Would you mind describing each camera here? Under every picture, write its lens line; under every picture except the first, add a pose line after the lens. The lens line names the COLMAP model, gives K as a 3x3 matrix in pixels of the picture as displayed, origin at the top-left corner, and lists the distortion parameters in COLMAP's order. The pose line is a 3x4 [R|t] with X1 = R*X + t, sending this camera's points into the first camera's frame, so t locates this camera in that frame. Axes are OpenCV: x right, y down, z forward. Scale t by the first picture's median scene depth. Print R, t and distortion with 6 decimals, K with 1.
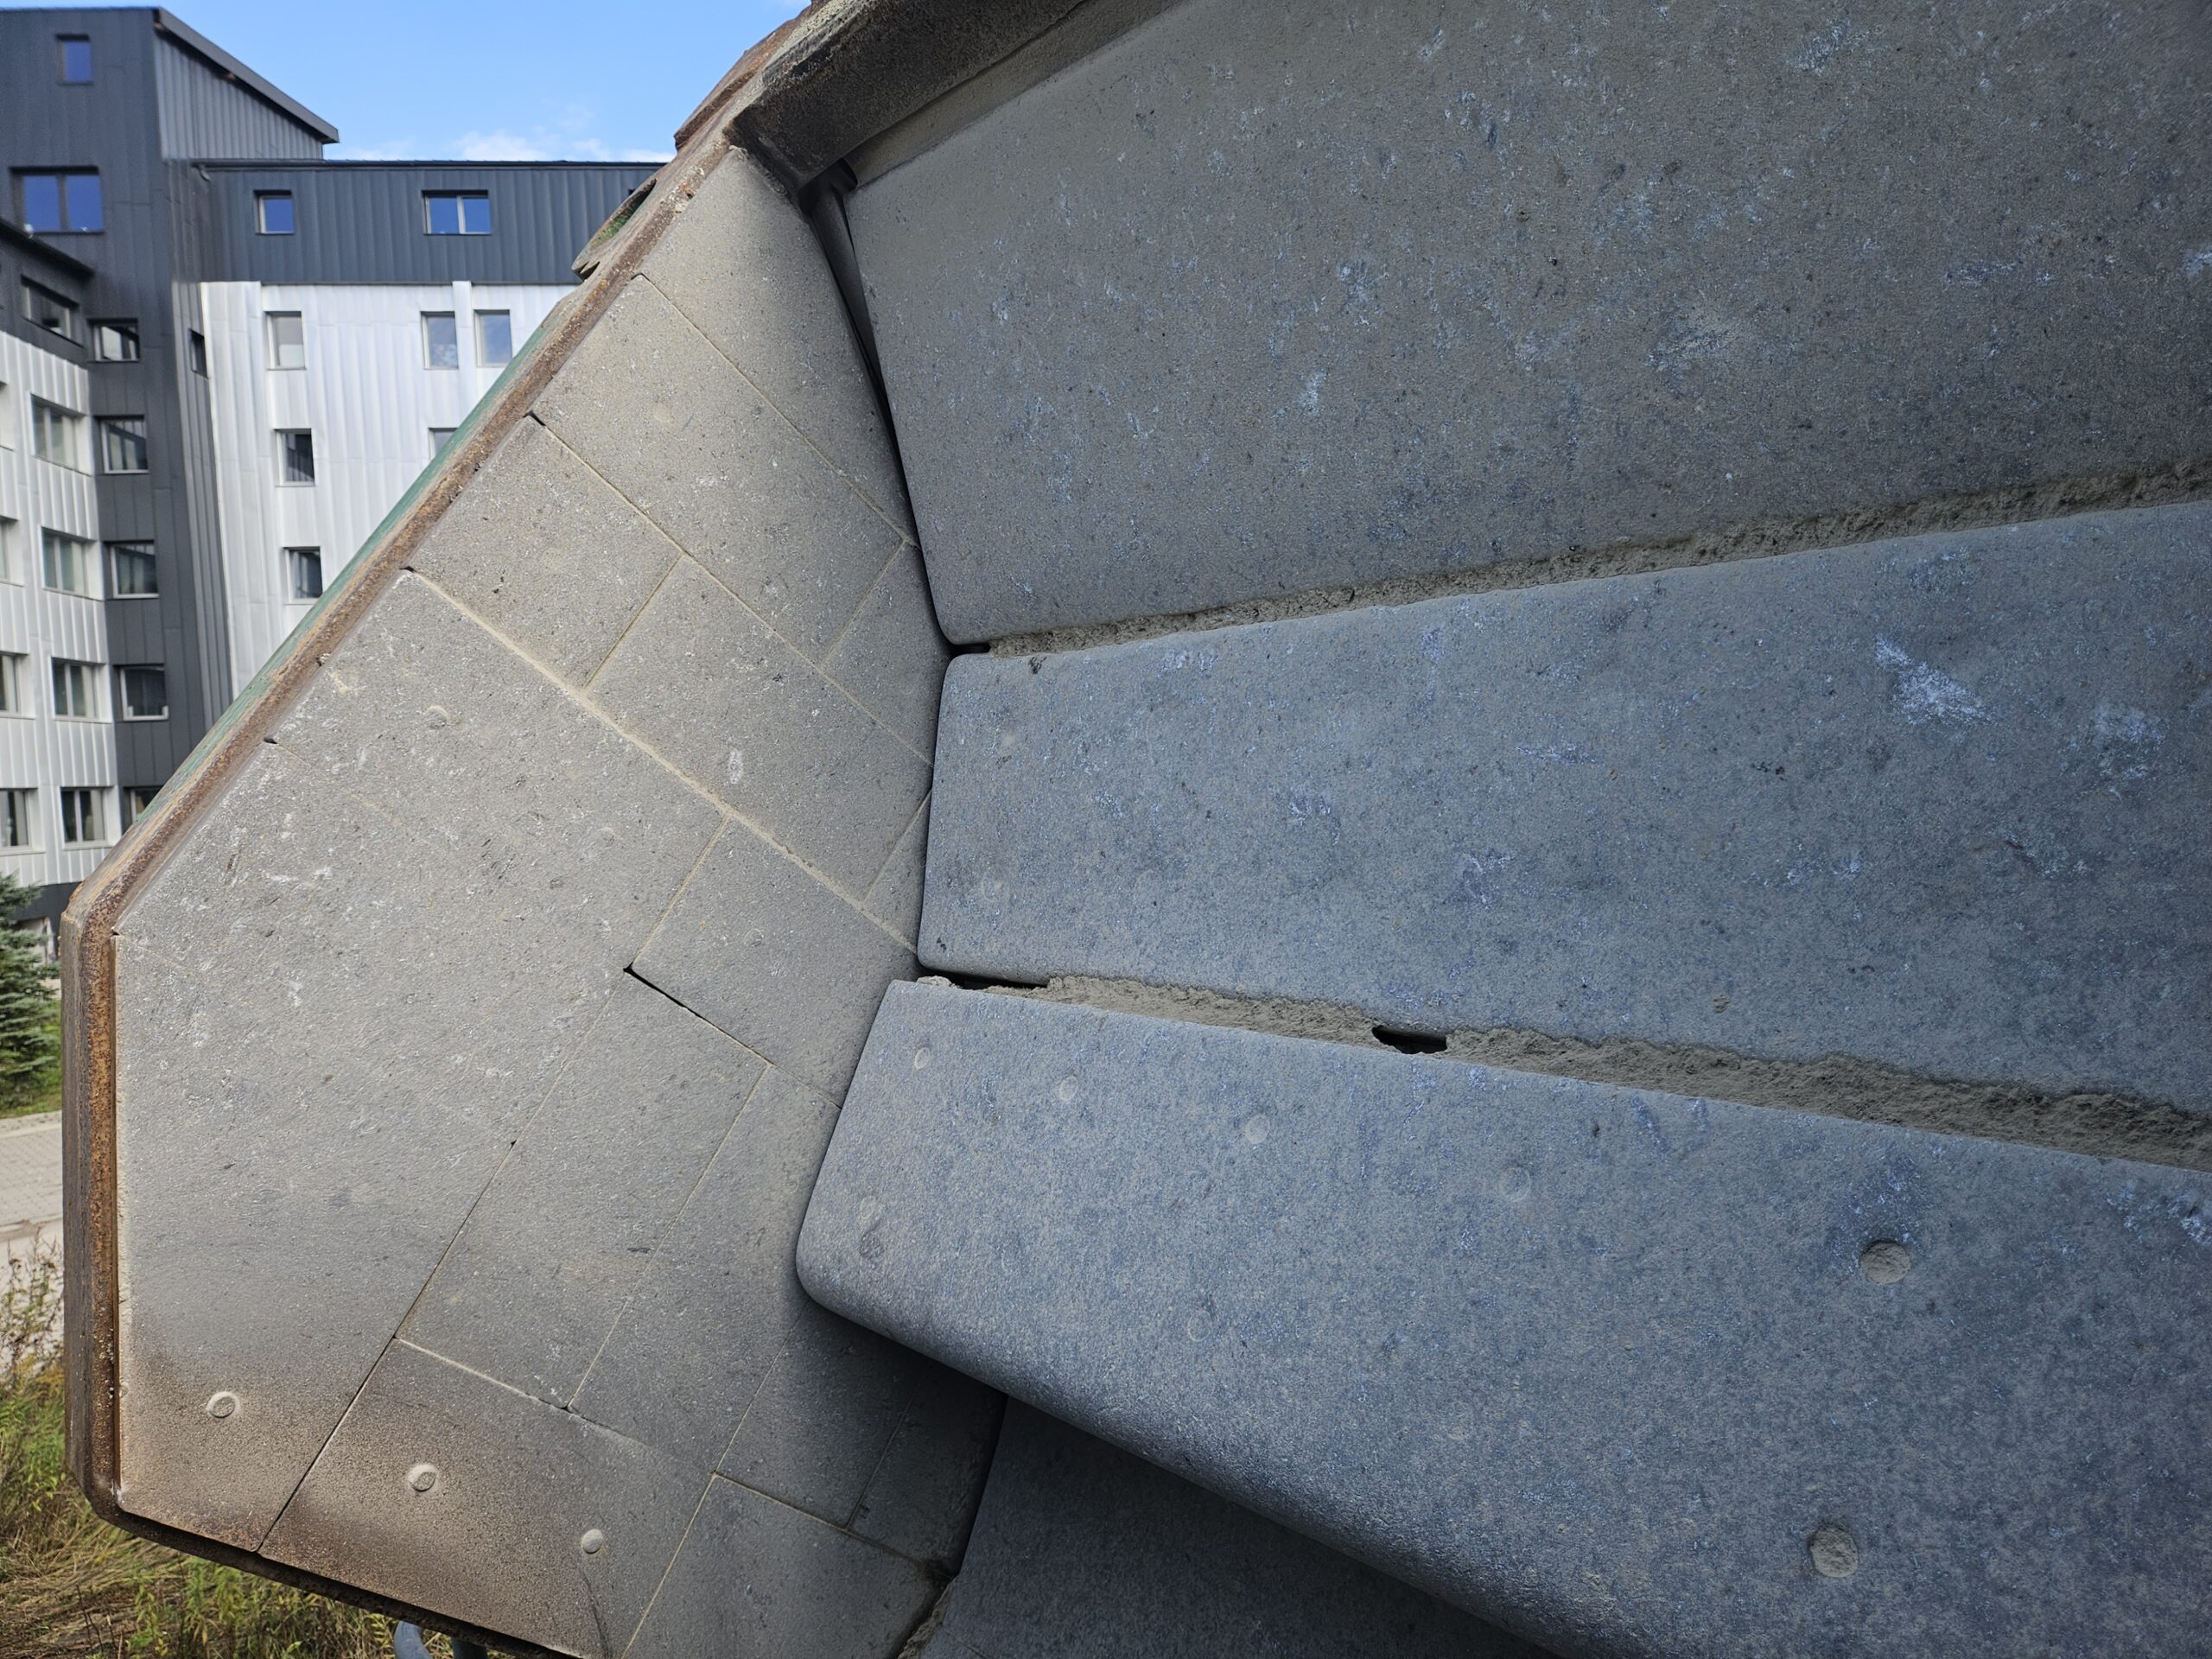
lens RADIAL K [[1482.4, 0, 1138.4], [0, 1482.4, 846.3], [0, 0, 1]] dist [0.071354, -0.070966]
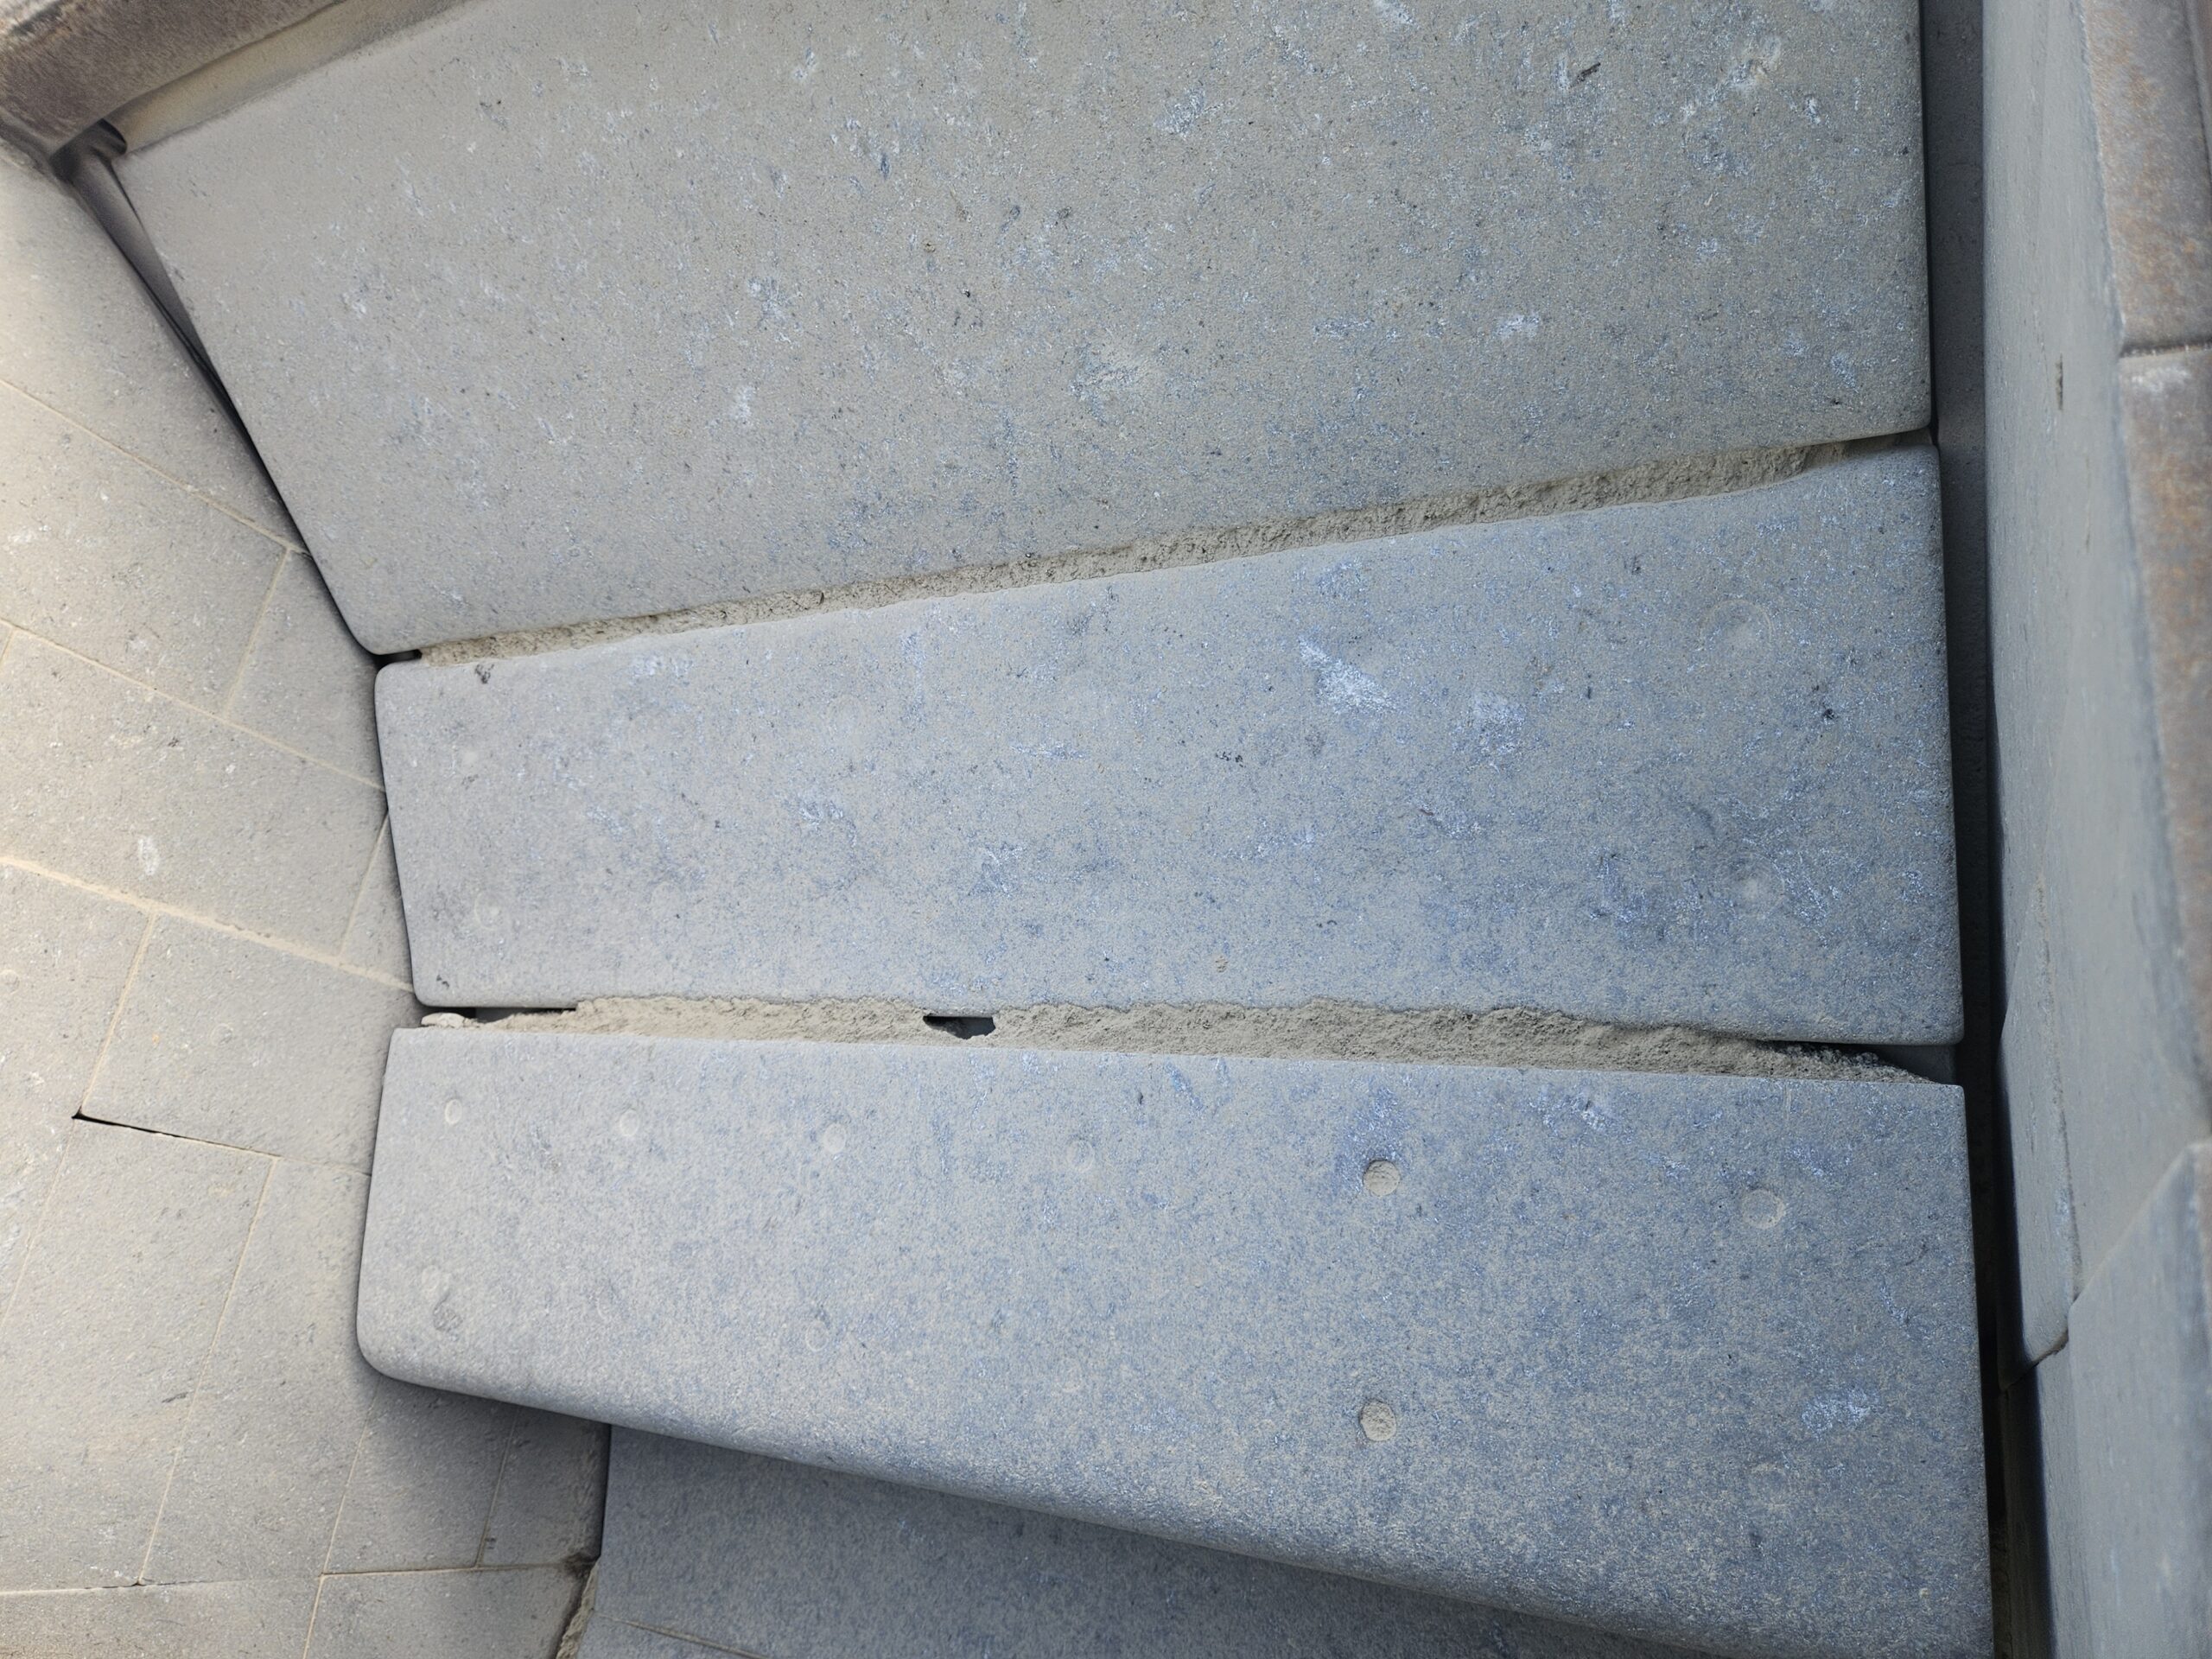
lens RADIAL K [[1459.9, 0, 1106.0], [0, 1459.9, 829.5], [0, 0, 1]] dist [0.068341, -0.061026]
pose [[0.928026, -0.202878, 0.312424, -0.023580], [0.156099, 0.973290, 0.168346, -0.181607], [-0.338233, -0.107460, 0.934907, -0.013657]]
